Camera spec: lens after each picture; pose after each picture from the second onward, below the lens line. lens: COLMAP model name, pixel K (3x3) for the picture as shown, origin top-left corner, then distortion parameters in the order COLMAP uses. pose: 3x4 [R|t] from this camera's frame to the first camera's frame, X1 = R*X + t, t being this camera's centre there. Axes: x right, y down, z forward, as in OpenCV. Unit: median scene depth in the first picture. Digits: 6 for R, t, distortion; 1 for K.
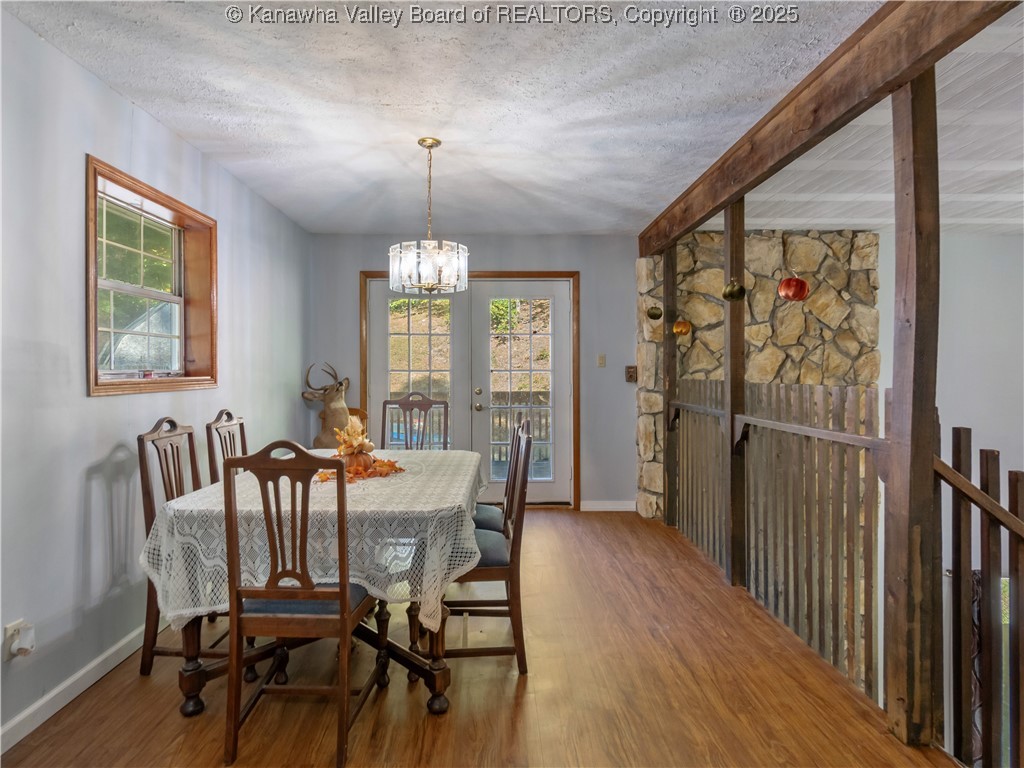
lens RADIAL K [[609.8, 0, 512.0], [0, 609.8, 384.0], [0, 0, 1]] dist [-0.001549, 0.000528]
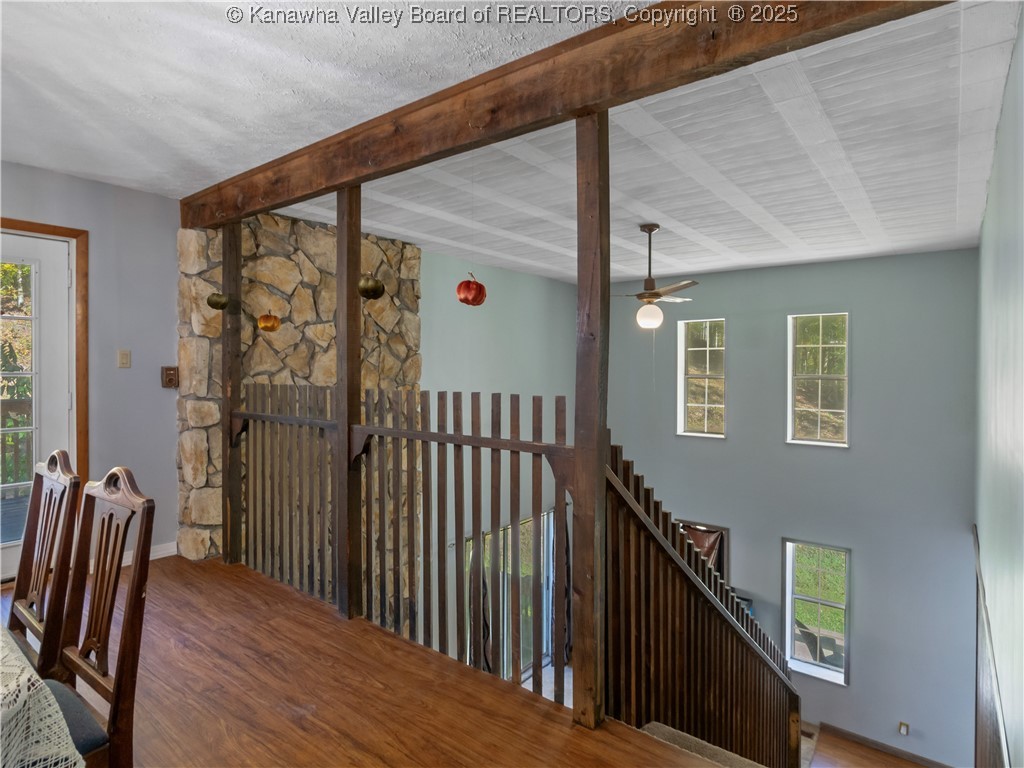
lens RADIAL K [[571.2, 0, 529.6], [0, 571.2, 371.1], [0, 0, 1]] dist [-0.005650, -0.001444]
pose [[0.615979, -0.001282, 0.787761, -0.094839], [0.011170, 0.999912, -0.007107, -0.014544], [-0.787683, 0.013177, 0.615940, 0.209132]]
